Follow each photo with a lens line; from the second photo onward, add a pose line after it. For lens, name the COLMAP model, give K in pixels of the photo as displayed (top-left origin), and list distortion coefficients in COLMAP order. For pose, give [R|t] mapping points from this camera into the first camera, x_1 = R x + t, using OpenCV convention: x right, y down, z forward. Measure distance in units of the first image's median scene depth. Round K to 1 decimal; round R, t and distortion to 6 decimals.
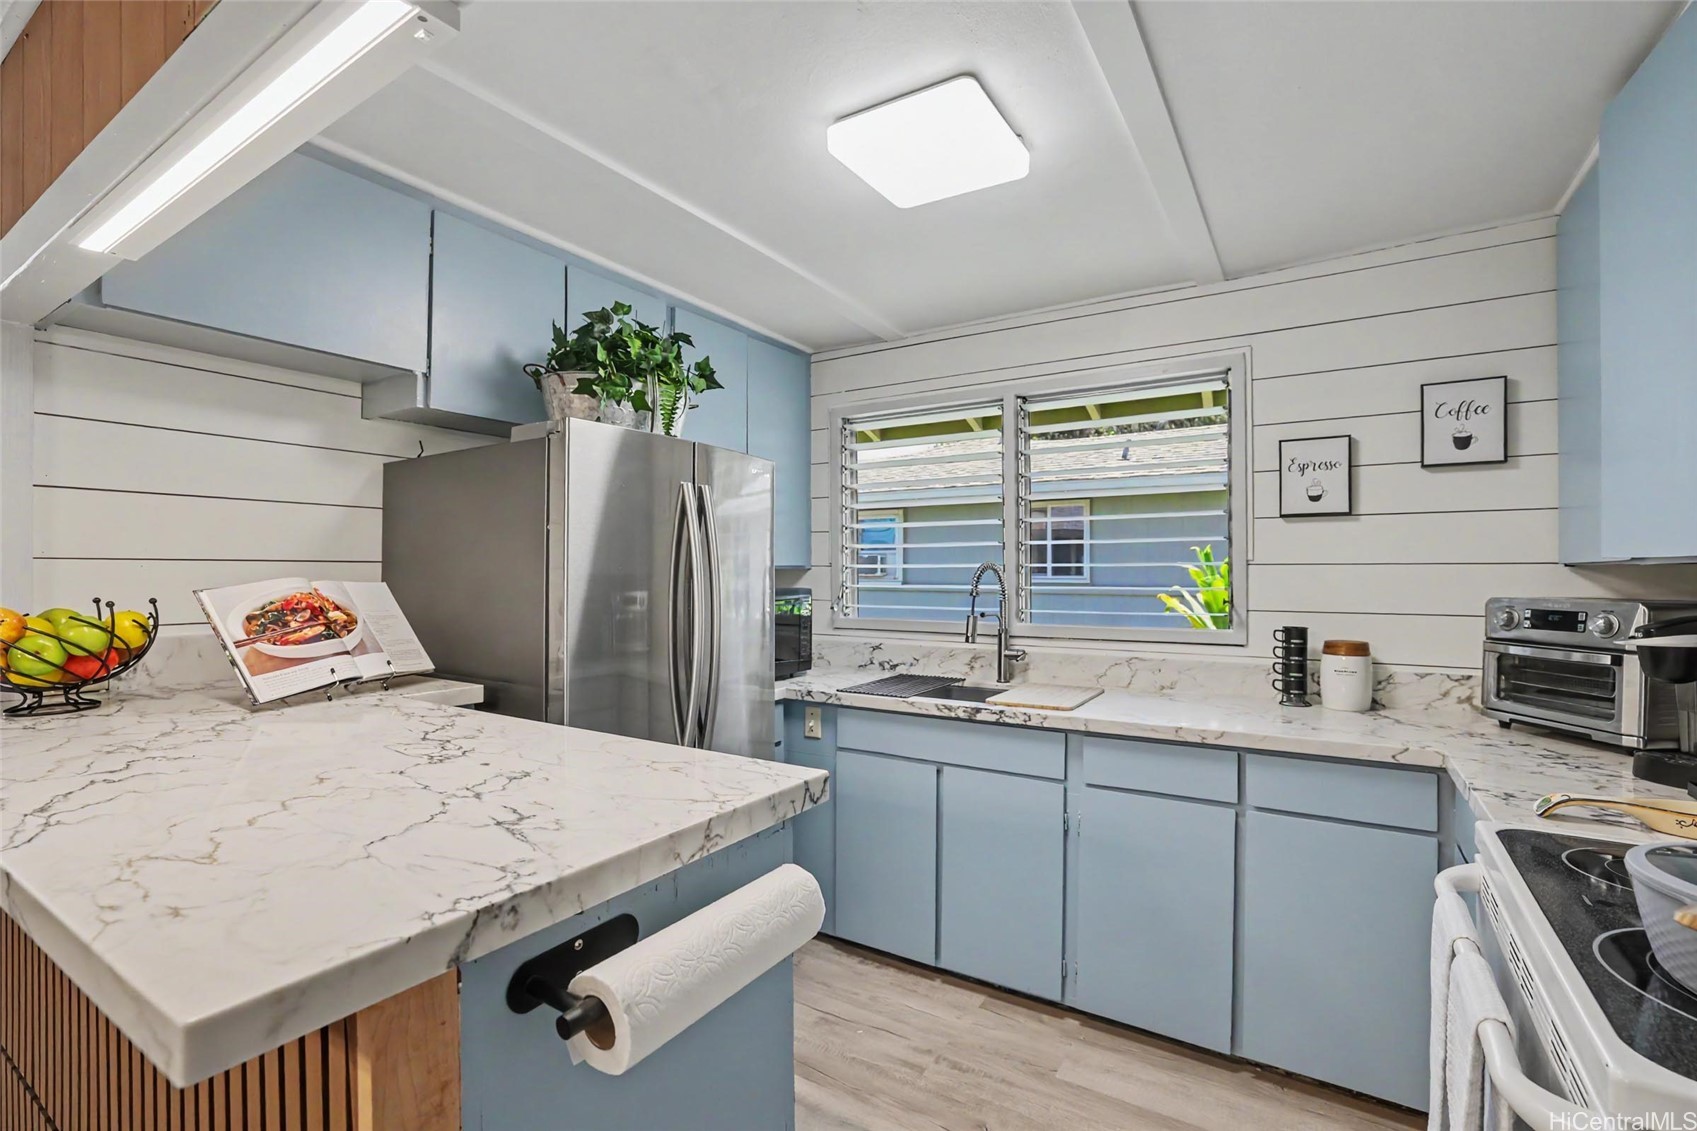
lens RADIAL K [[753.8, 0, 850.6], [0, 753.8, 560.2], [0, 0, 1]] dist [-0.056587, 0.025386]
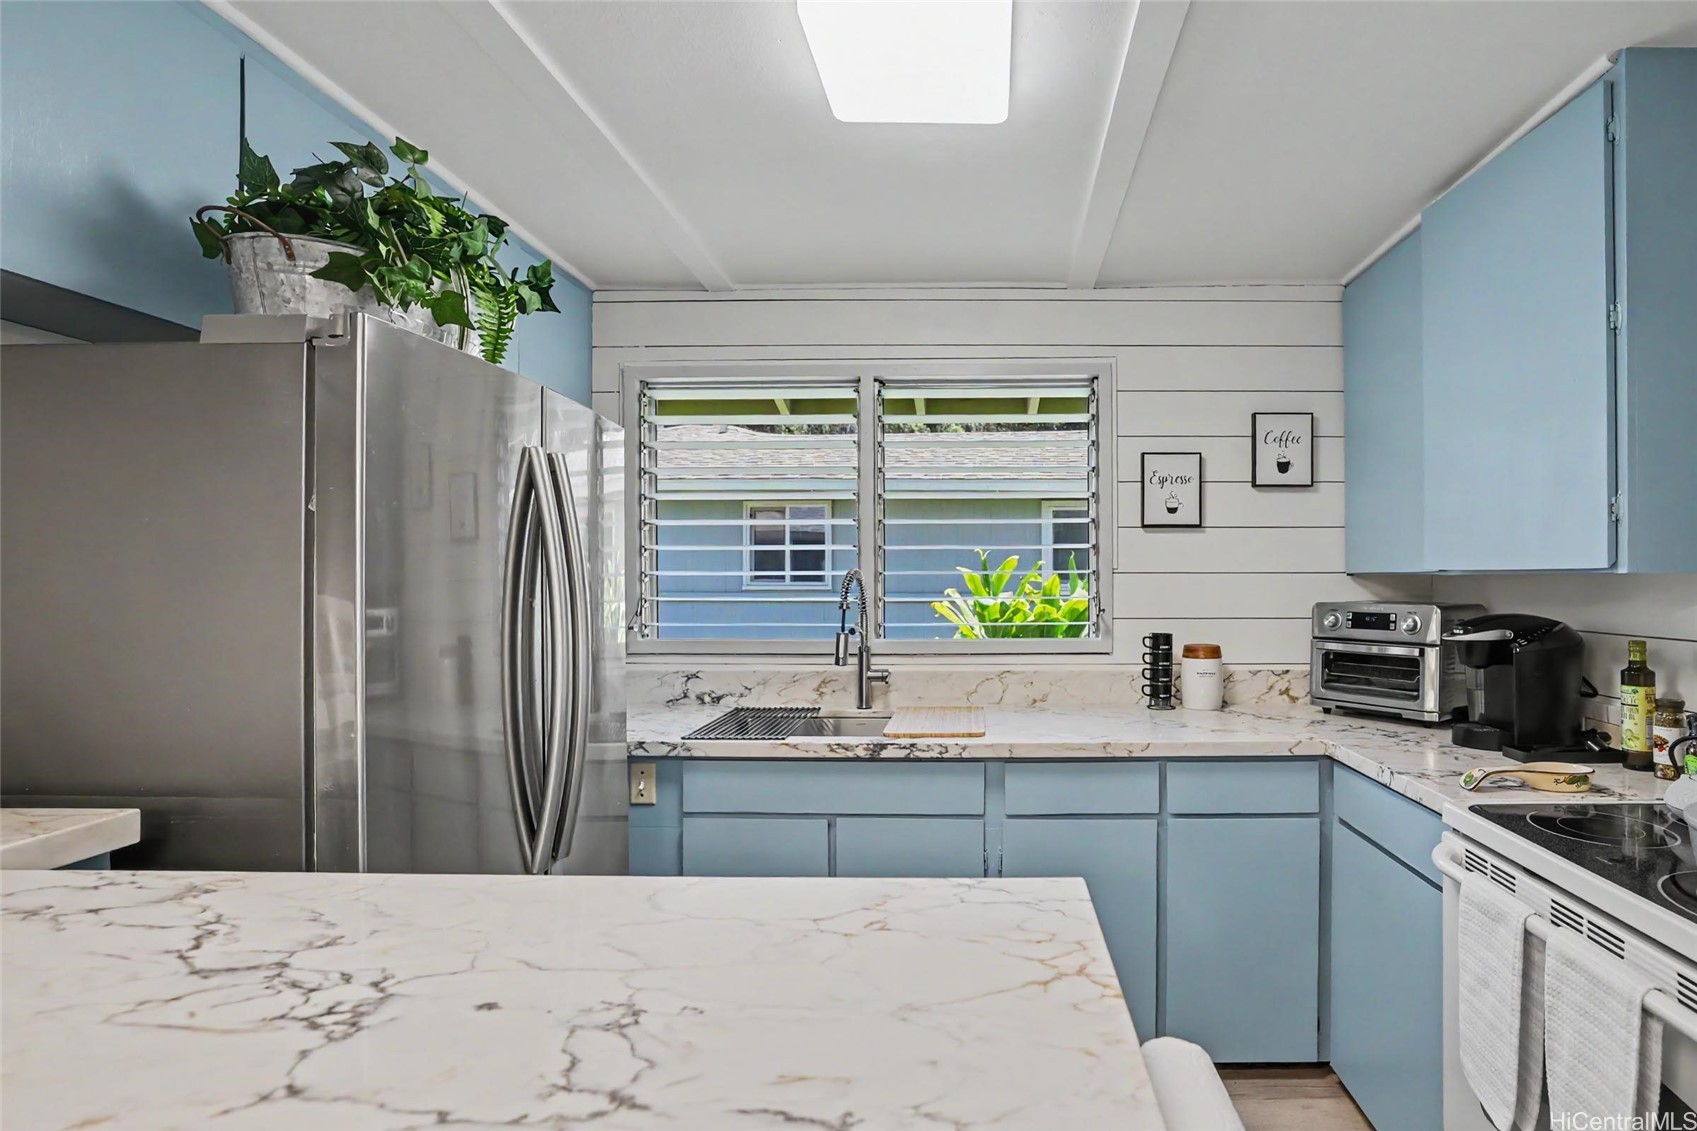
lens RADIAL K [[787.0, 0, 848.5], [0, 787.0, 565.5], [0, 0, 1]] dist [-0.056999, 0.029775]
pose [[0.855061, 0.005258, 0.518501, -0.330902], [-0.007400, 0.999970, 0.002062, -0.003938], [-0.518475, -0.005600, 0.855075, 0.281004]]
